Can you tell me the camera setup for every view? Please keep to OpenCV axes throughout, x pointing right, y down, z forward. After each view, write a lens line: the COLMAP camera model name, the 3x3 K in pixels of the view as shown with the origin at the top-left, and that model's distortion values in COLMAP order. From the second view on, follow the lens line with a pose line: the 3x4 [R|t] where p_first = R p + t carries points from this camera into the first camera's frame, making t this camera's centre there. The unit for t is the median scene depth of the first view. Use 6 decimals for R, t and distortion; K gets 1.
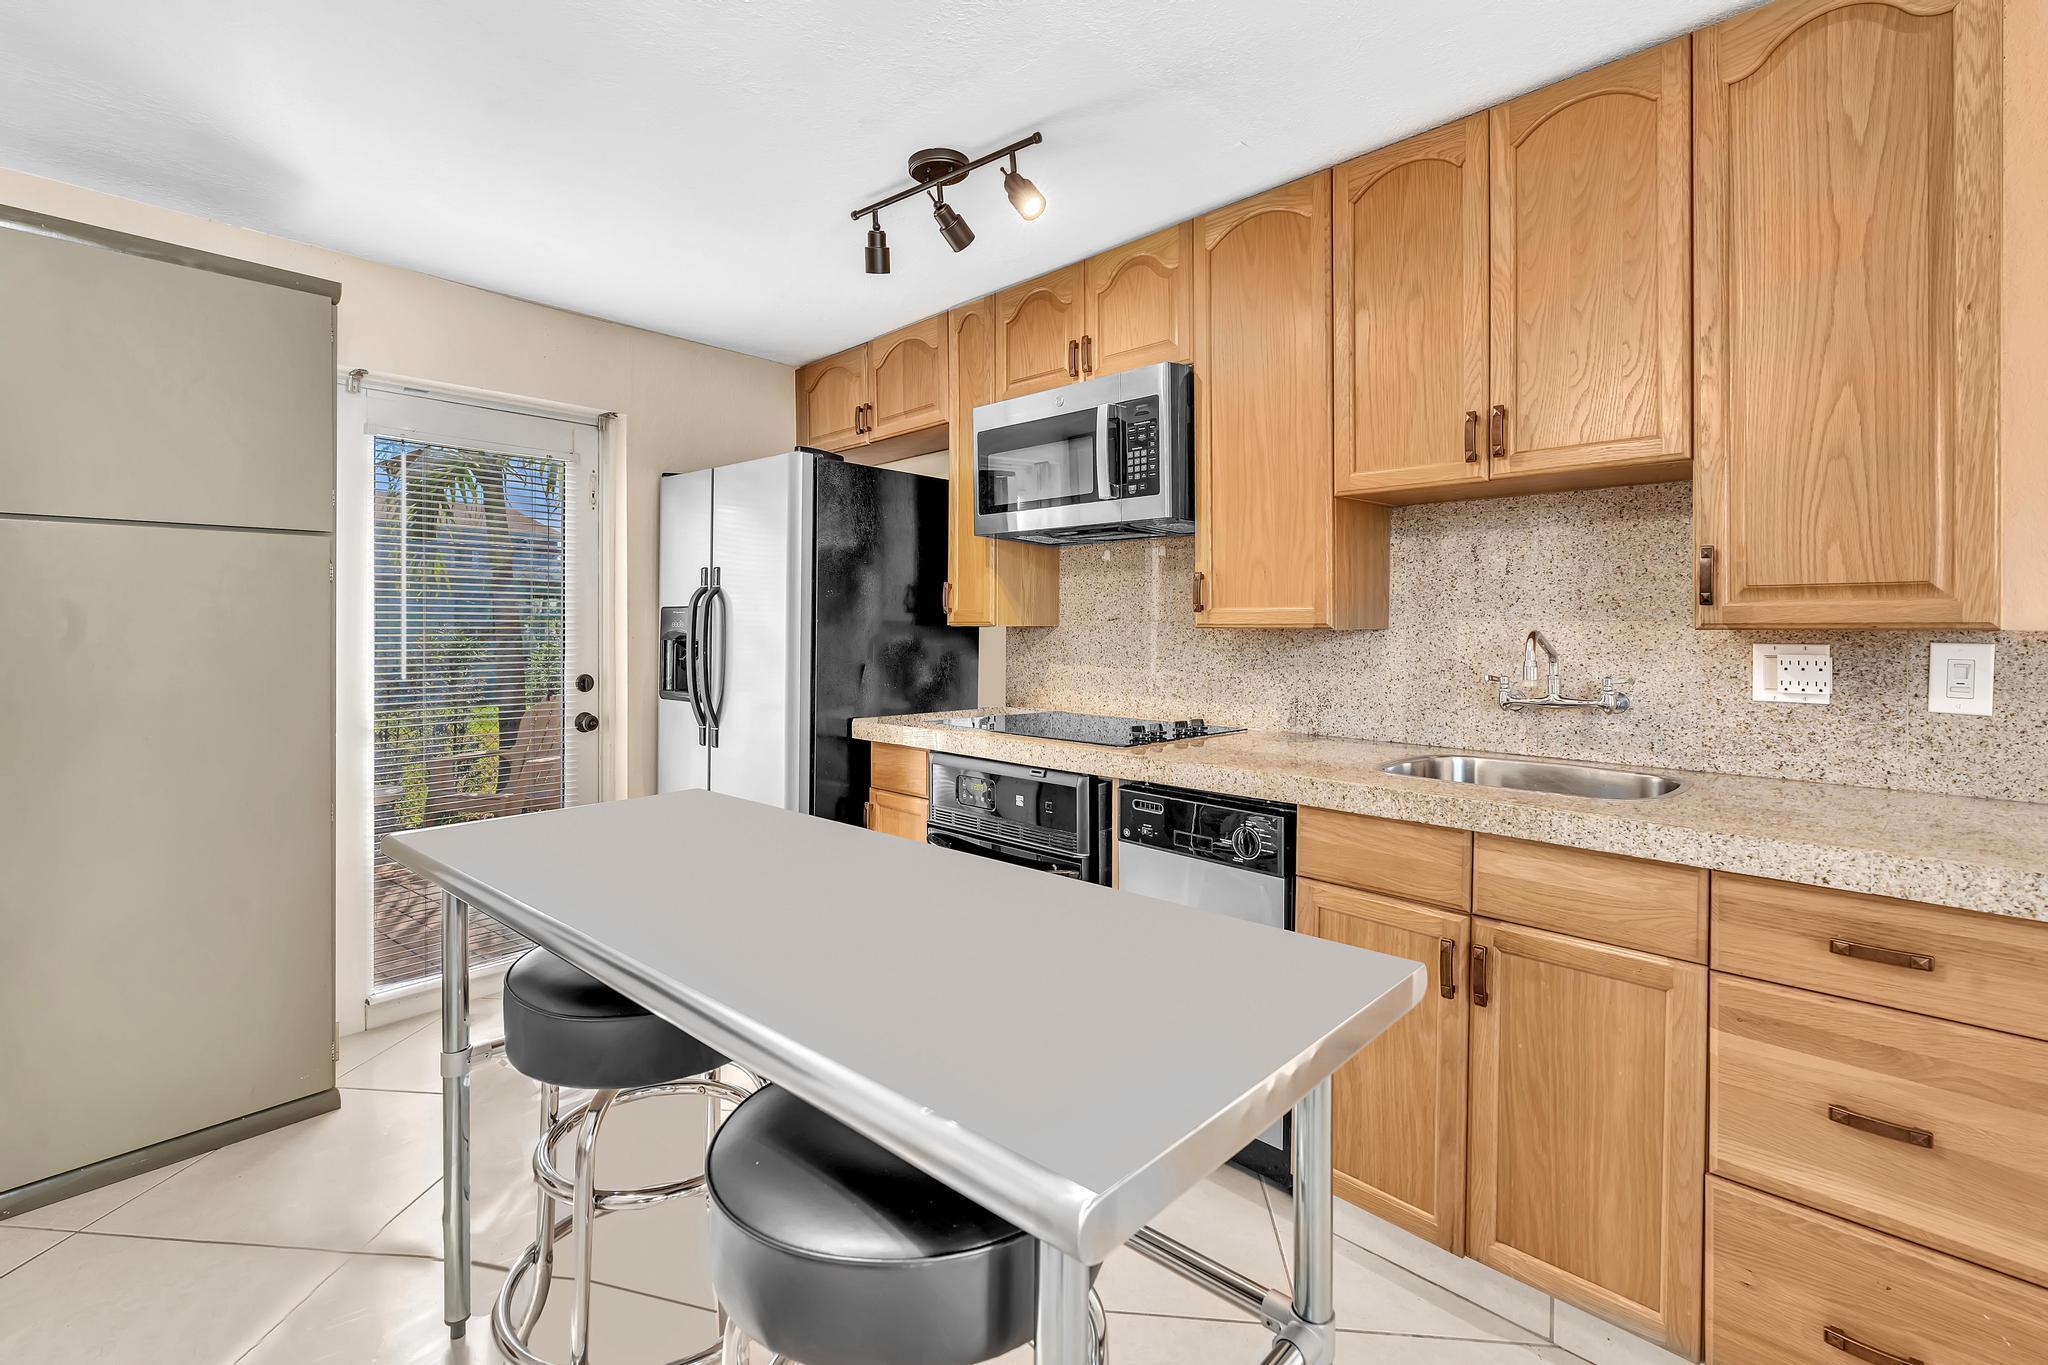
lens RADIAL K [[958.0, 0, 1013.9], [0, 958.0, 624.5], [0, 0, 1]] dist [-0.002551, 0.000400]
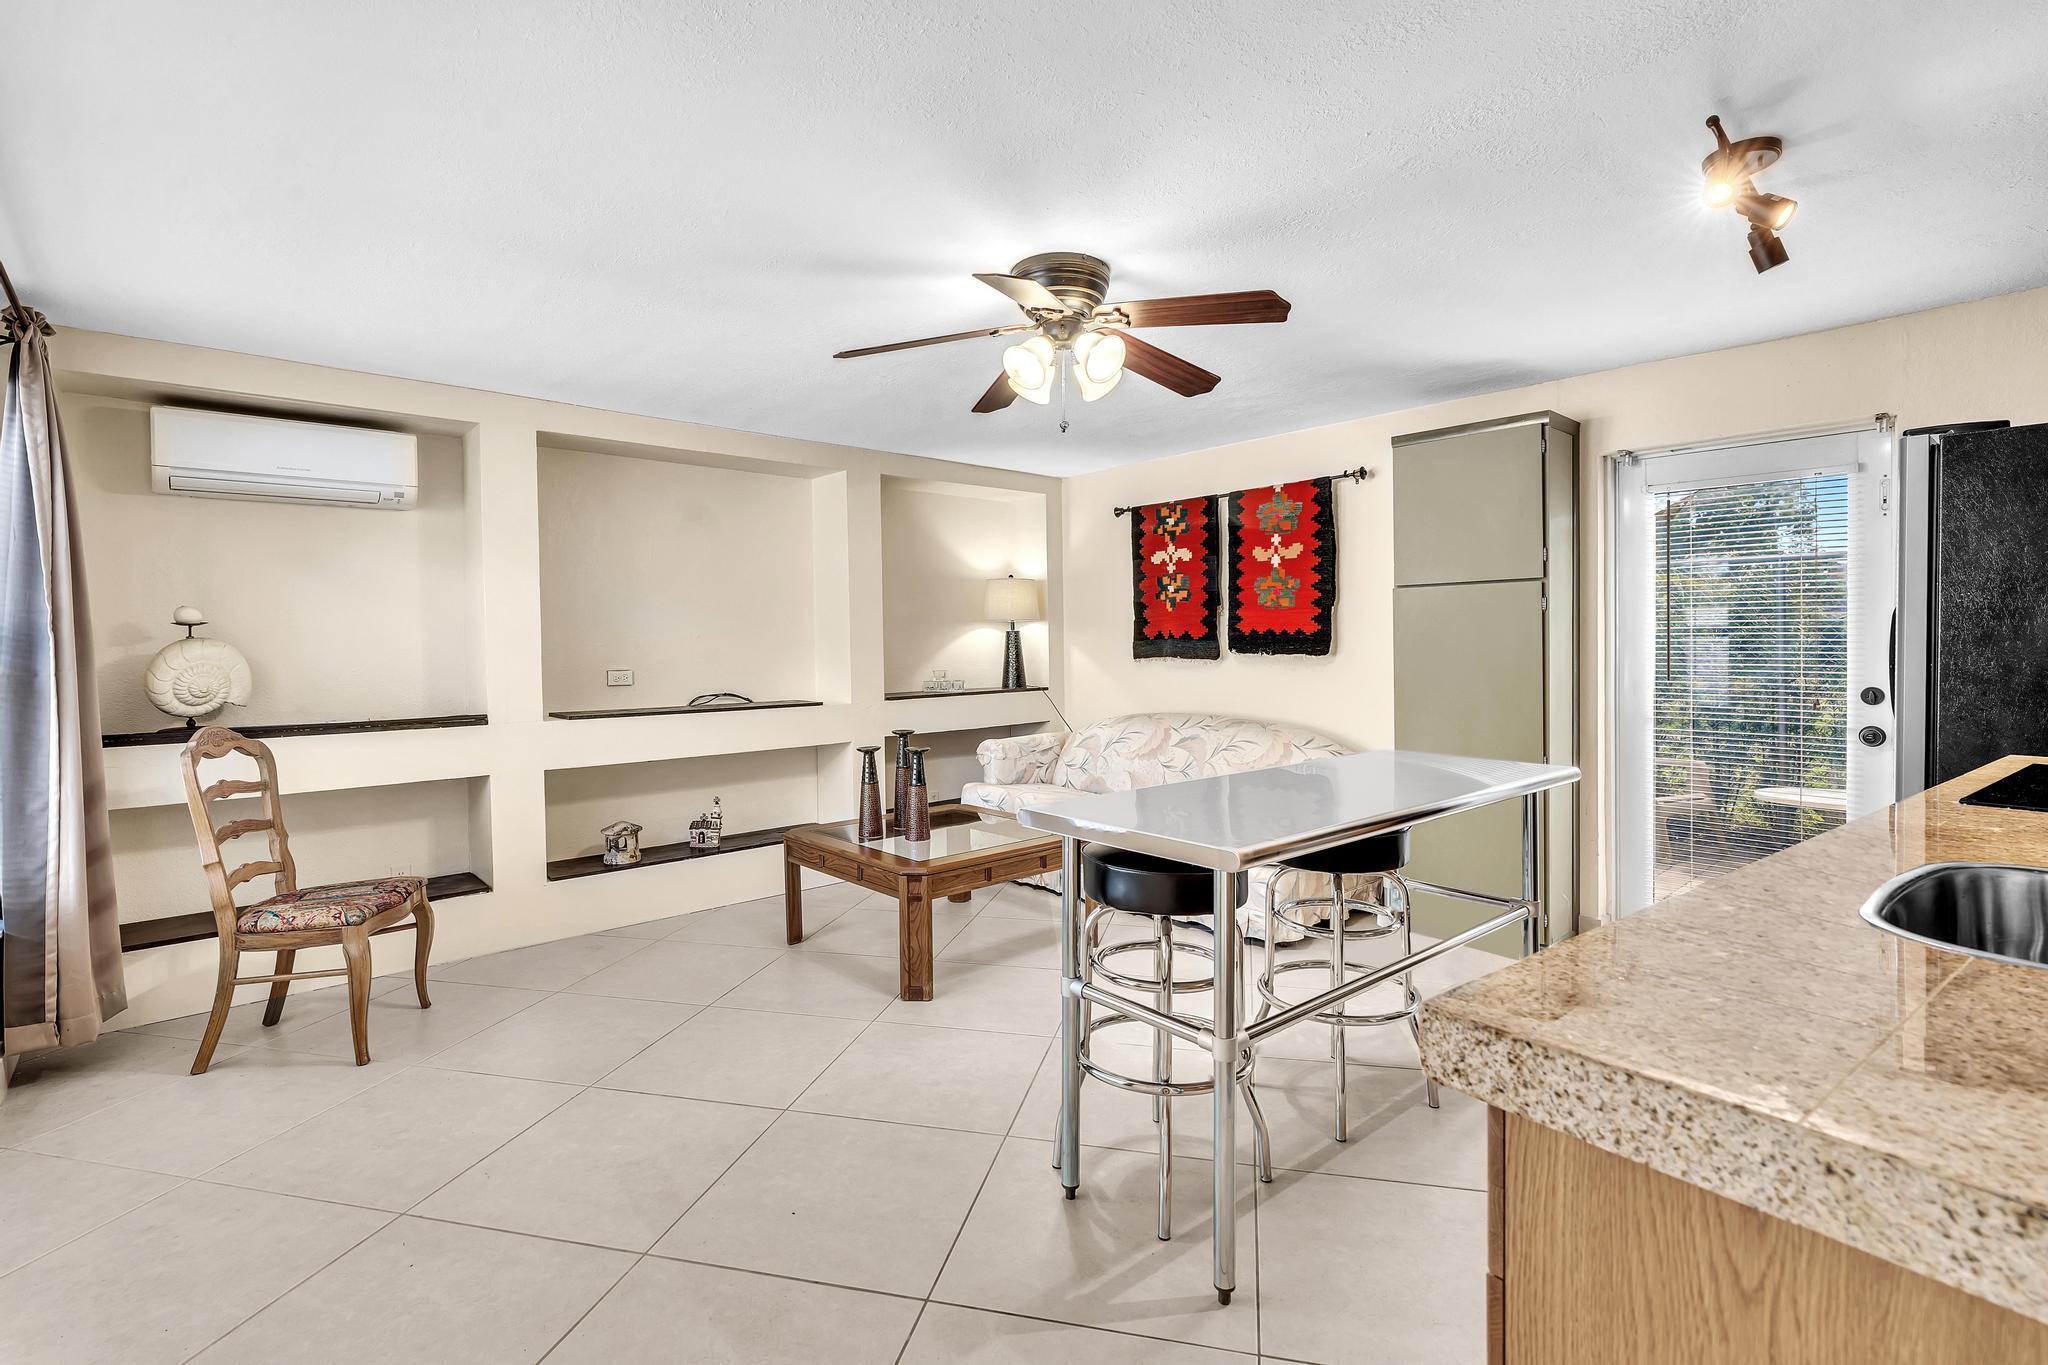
lens RADIAL K [[935.2, 0, 1027.9], [0, 935.2, 642.5], [0, 0, 1]] dist [-0.000318, 0.000398]
pose [[-0.123470, 0.000735, -0.992348, 1.035289], [0.005390, 0.999985, 0.000070, 0.002772], [0.992334, -0.005340, -0.123472, 0.442549]]
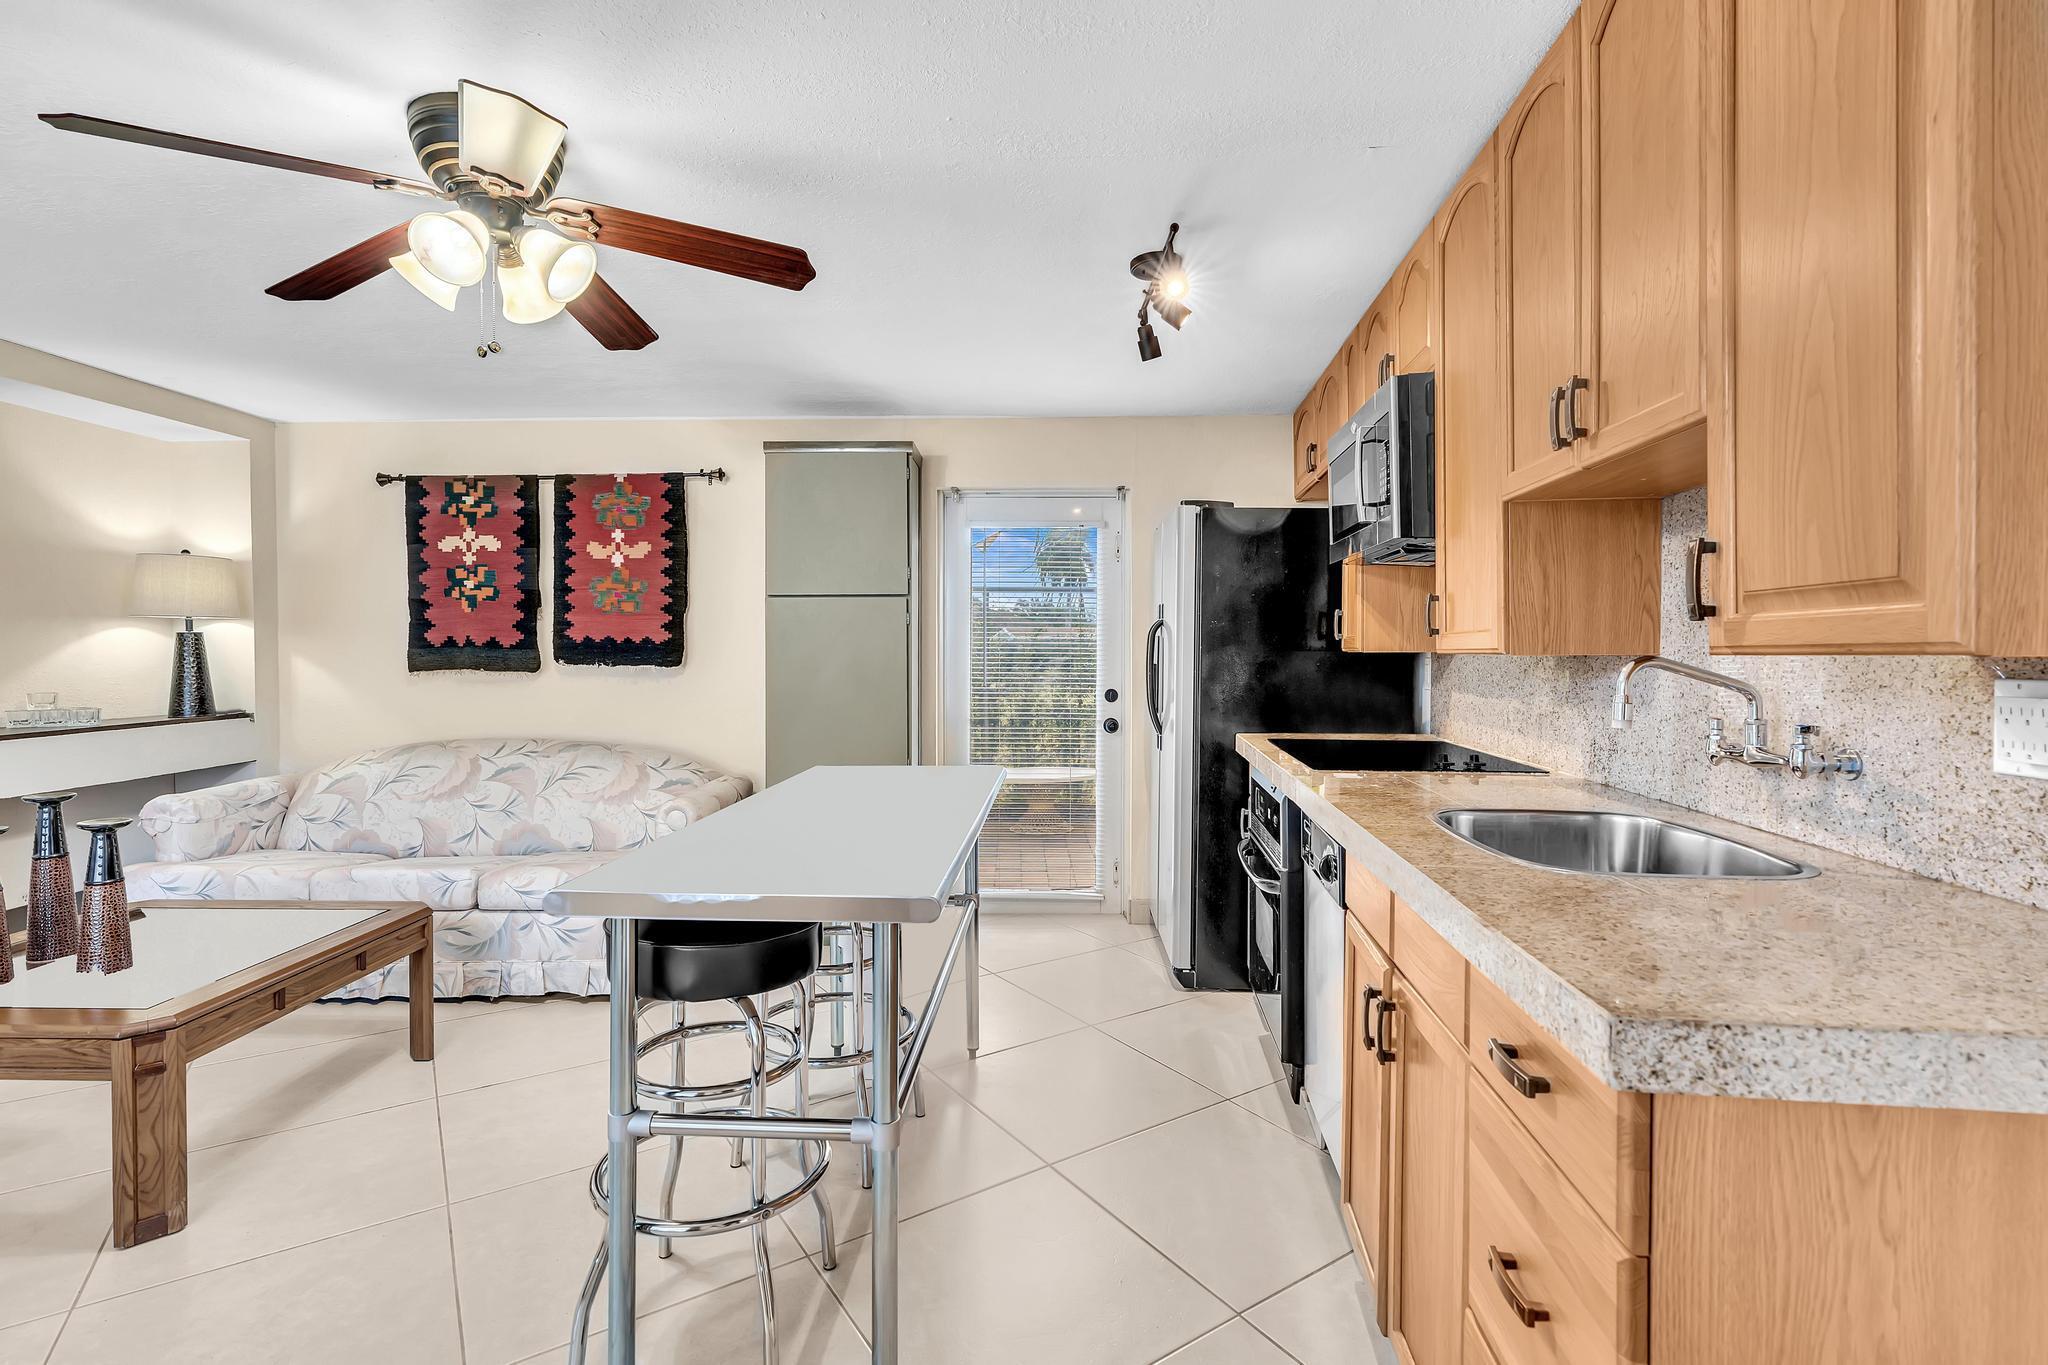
lens RADIAL K [[934.8, 0, 1002.4], [0, 934.8, 654.0], [0, 0, 1]] dist [-0.002118, 0.000021]
pose [[0.630967, 0.003214, -0.775803, 0.773272], [-0.002861, 0.999994, 0.001815, 0.004458], [0.775804, 0.001074, 0.630972, 0.123678]]
